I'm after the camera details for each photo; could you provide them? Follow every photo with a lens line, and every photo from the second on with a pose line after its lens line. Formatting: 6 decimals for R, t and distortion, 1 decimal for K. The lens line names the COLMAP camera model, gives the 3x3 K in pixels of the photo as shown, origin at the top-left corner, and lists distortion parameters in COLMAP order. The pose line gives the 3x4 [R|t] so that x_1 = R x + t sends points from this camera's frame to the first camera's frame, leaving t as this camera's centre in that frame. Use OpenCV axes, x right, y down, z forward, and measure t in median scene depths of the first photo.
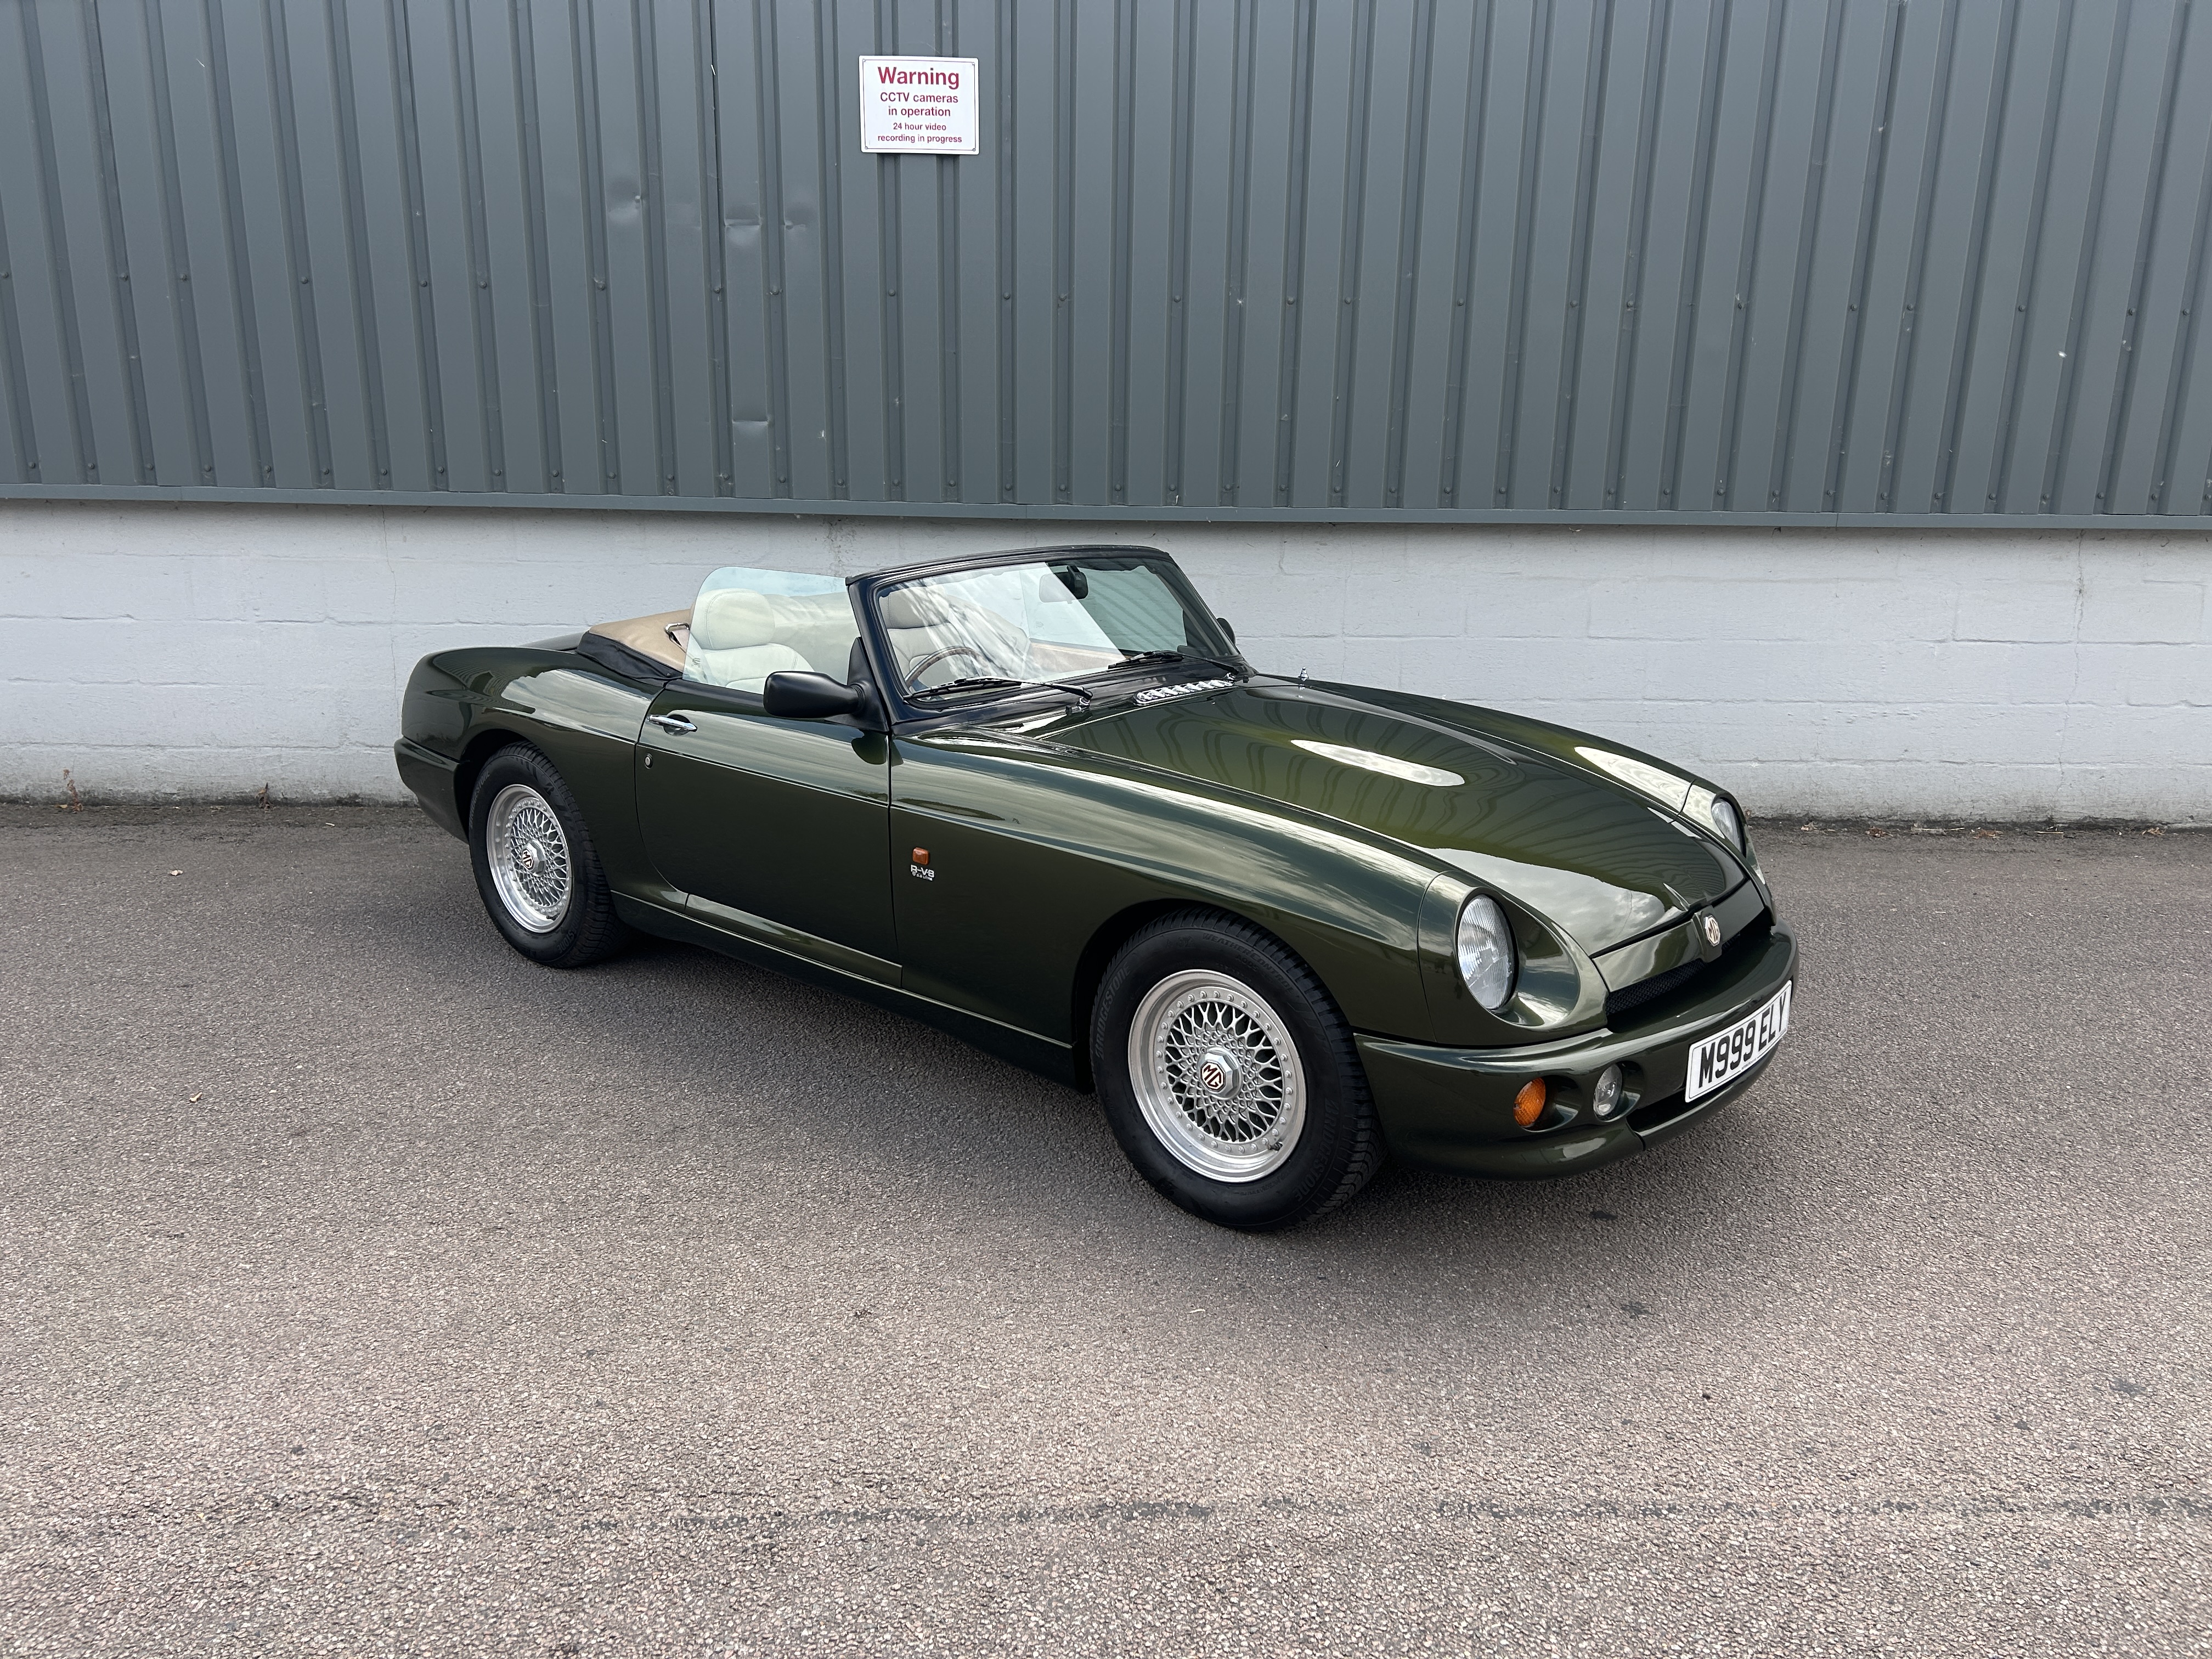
lens RADIAL K [[1684.6, 0, 1113.4], [0, 1684.6, 842.0], [0, 0, 1]] dist [0.041887, -0.034594]
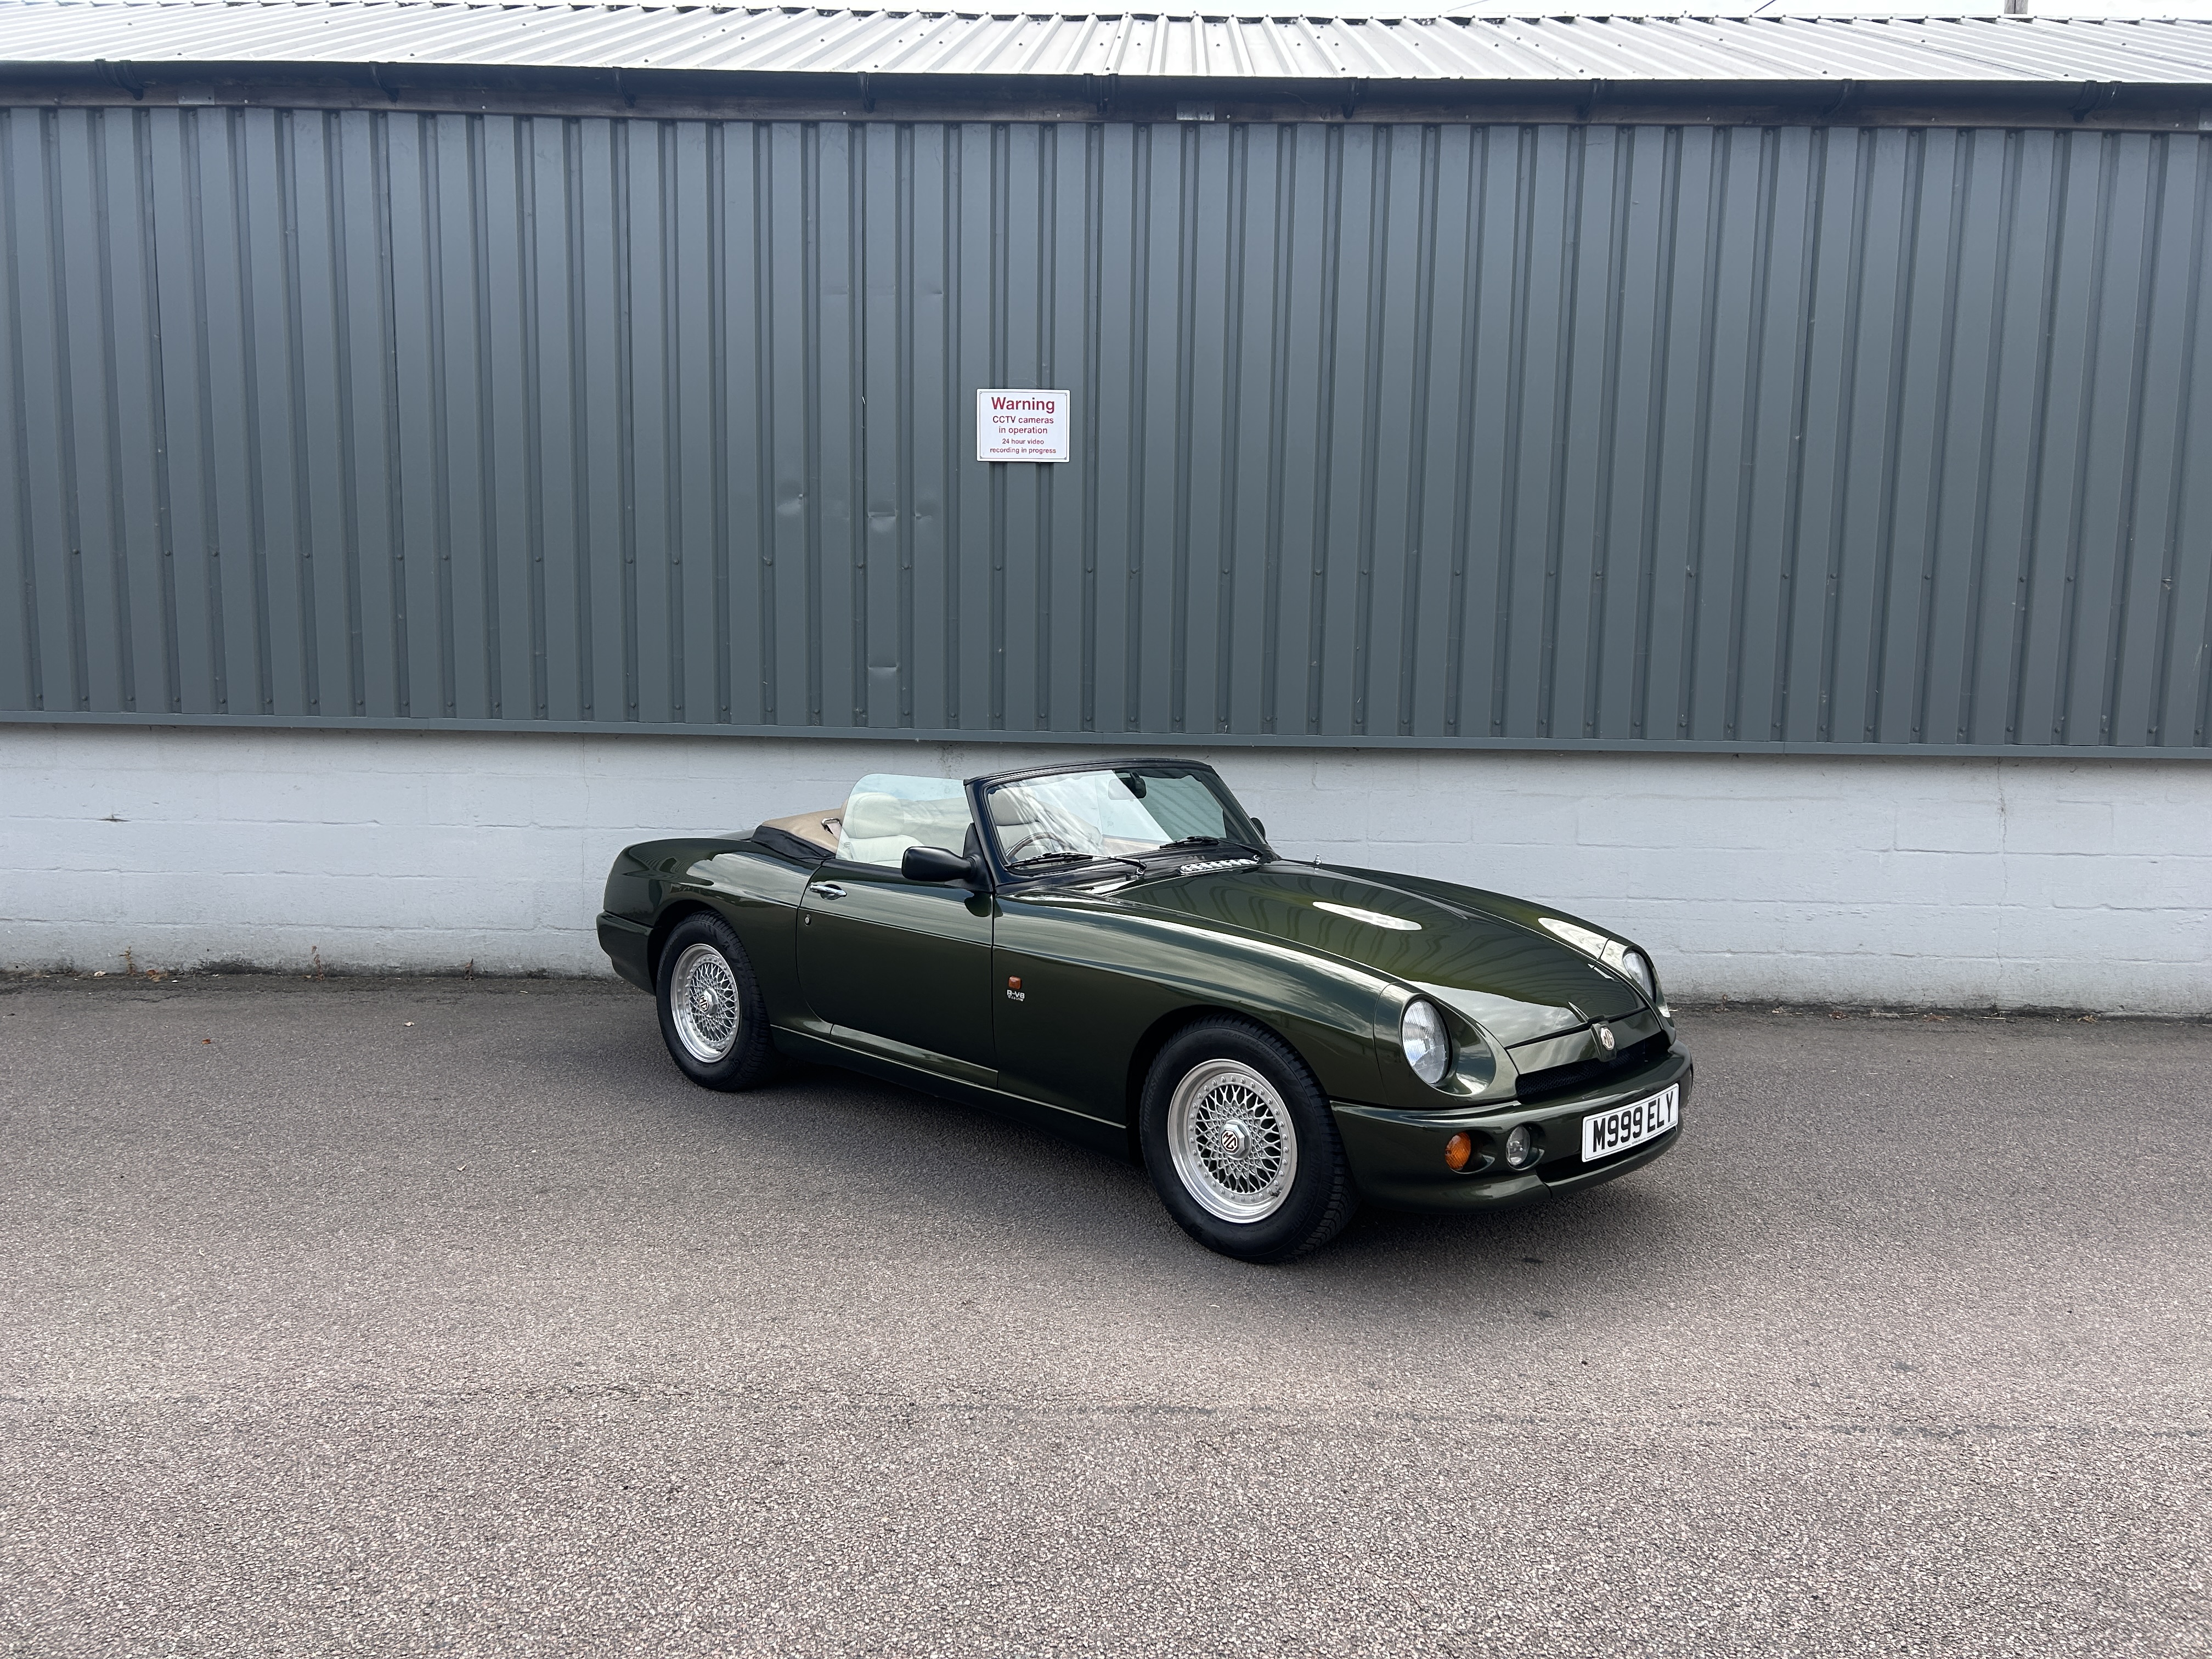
lens RADIAL K [[1695.8, 0, 1112.6], [0, 1695.8, 826.2], [0, 0, 1]] dist [0.054367, -0.061149]
pose [[0.998731, 0.005086, -0.050103, 0.020165], [-0.012557, 0.988612, -0.149962, 0.059609], [0.048770, 0.150401, 0.987421, -0.235095]]
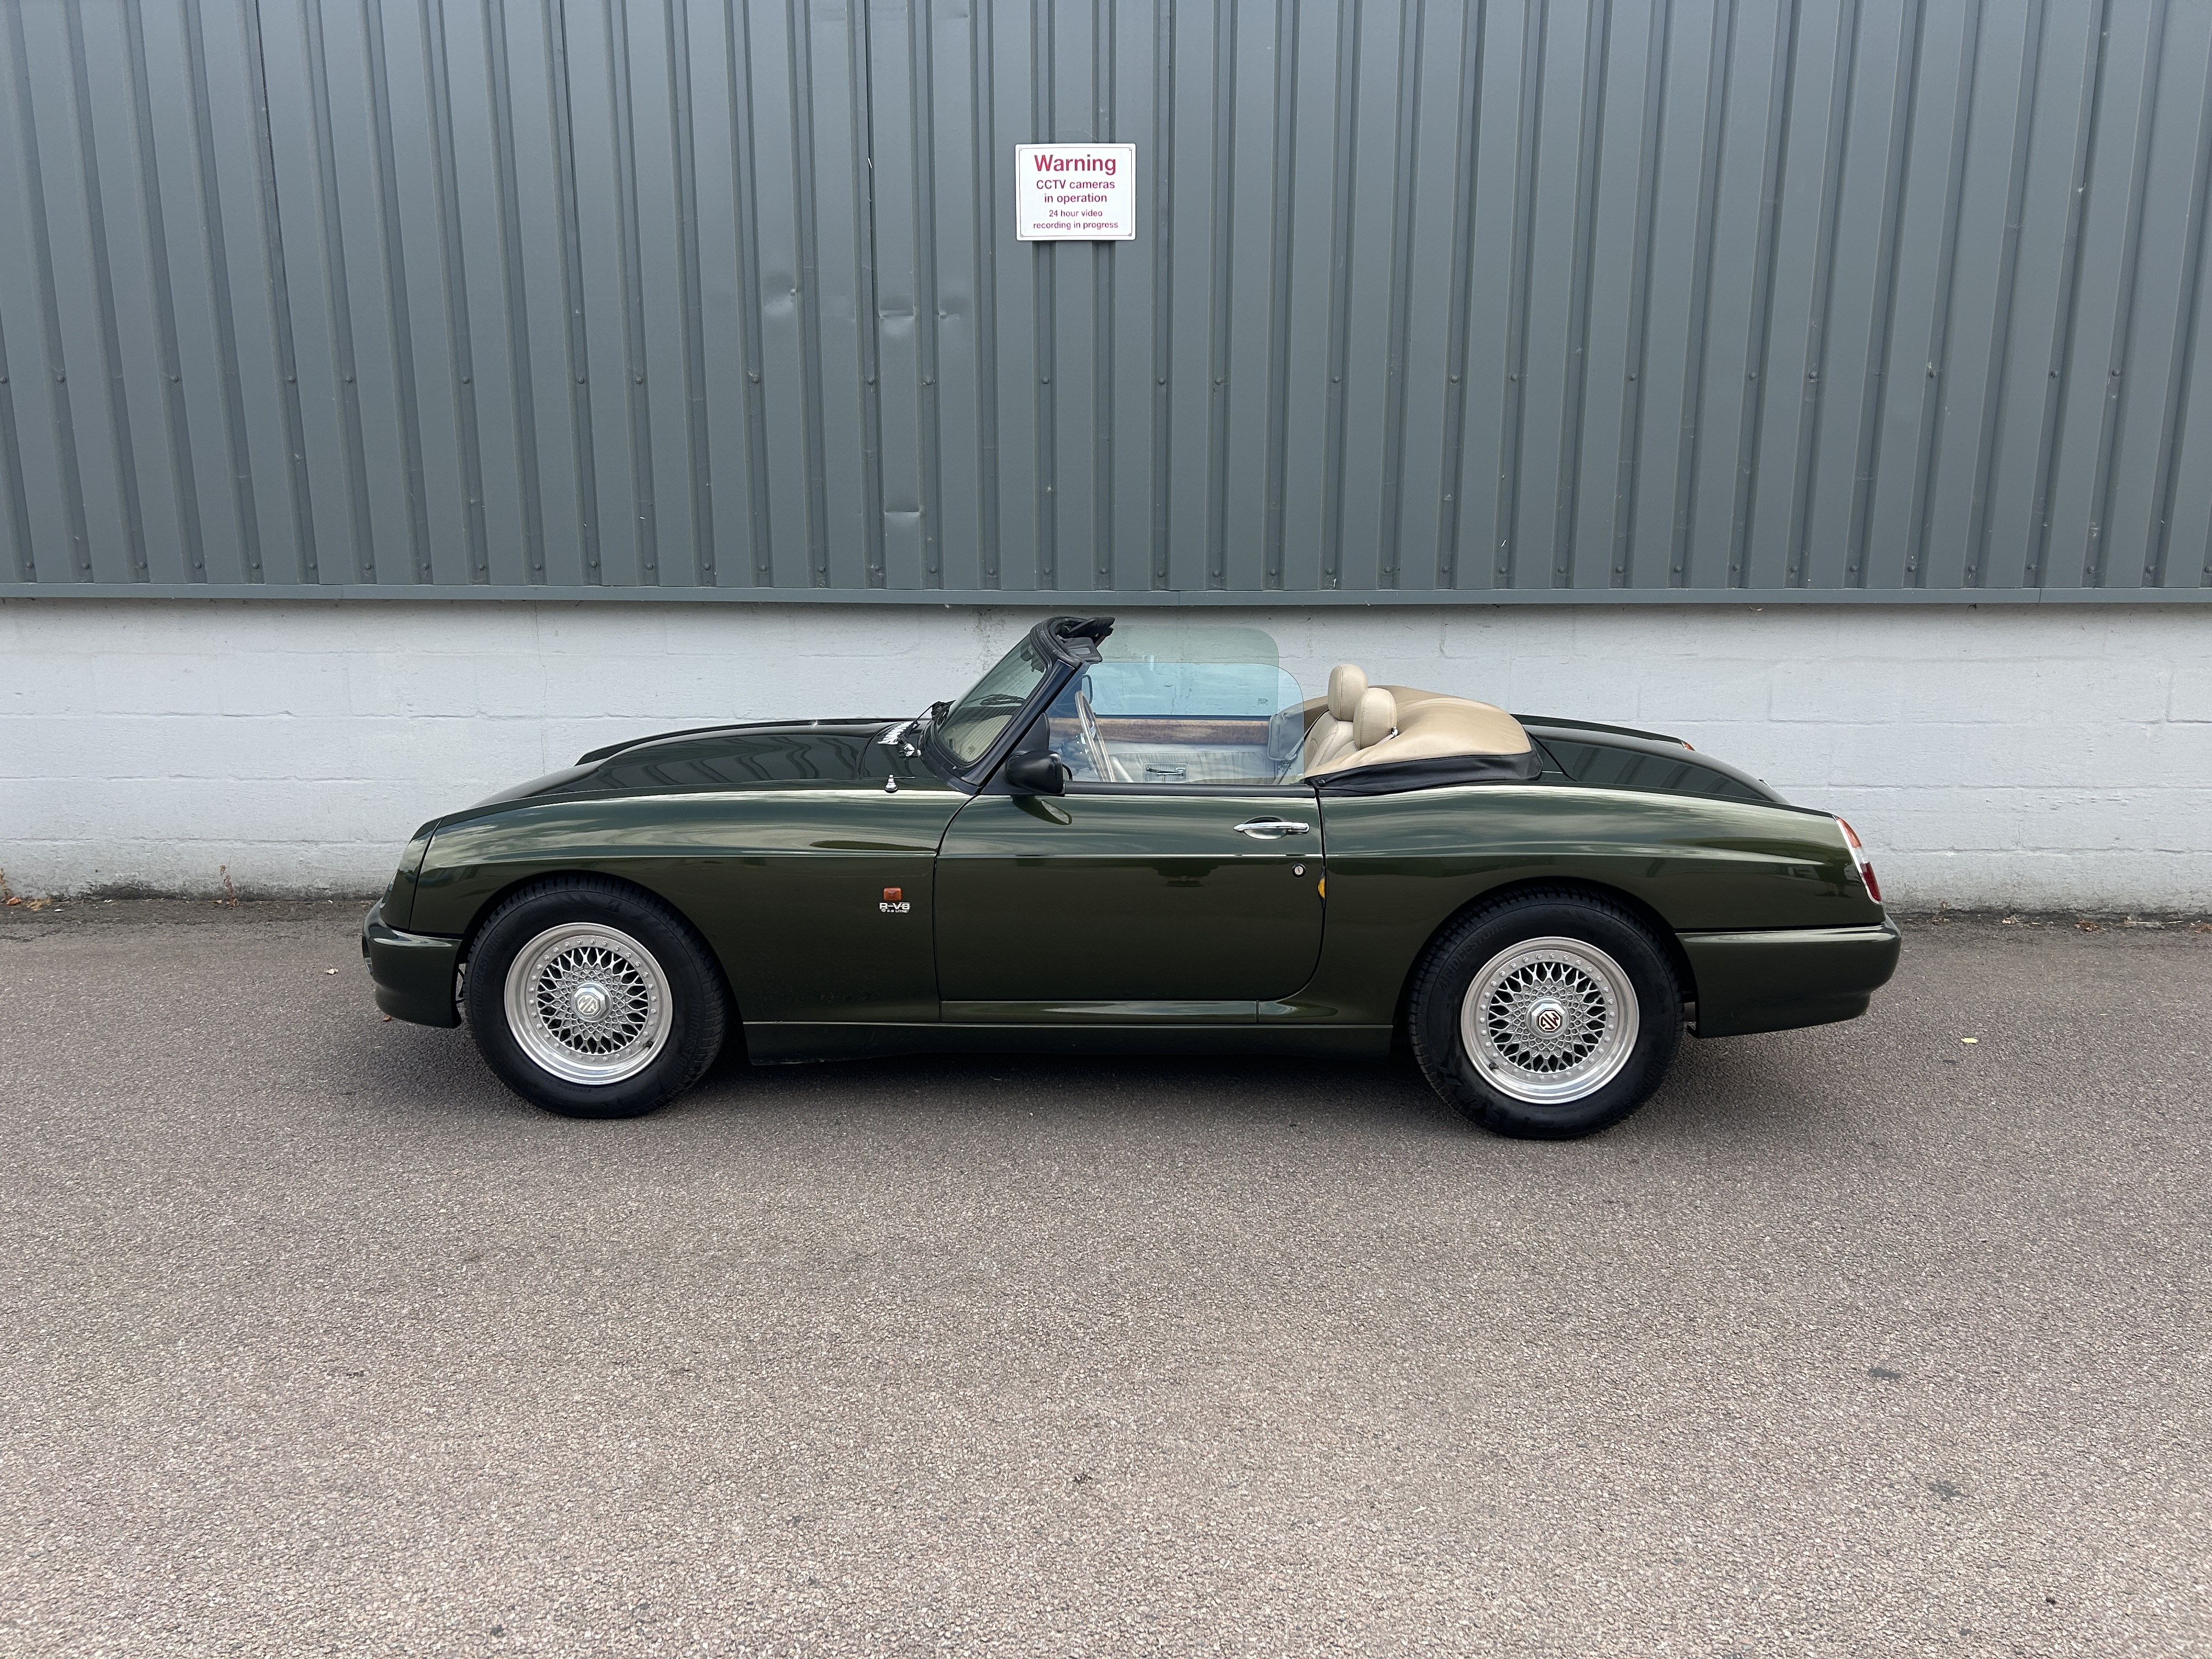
lens RADIAL K [[1678.0, 0, 1100.8], [0, 1678.0, 842.3], [0, 0, 1]] dist [0.049124, -0.045671]
pose [[0.998276, -0.003564, -0.058593, -0.048074], [0.001070, 0.999094, -0.042545, -0.015835], [0.058691, 0.042409, 0.997375, 0.040450]]
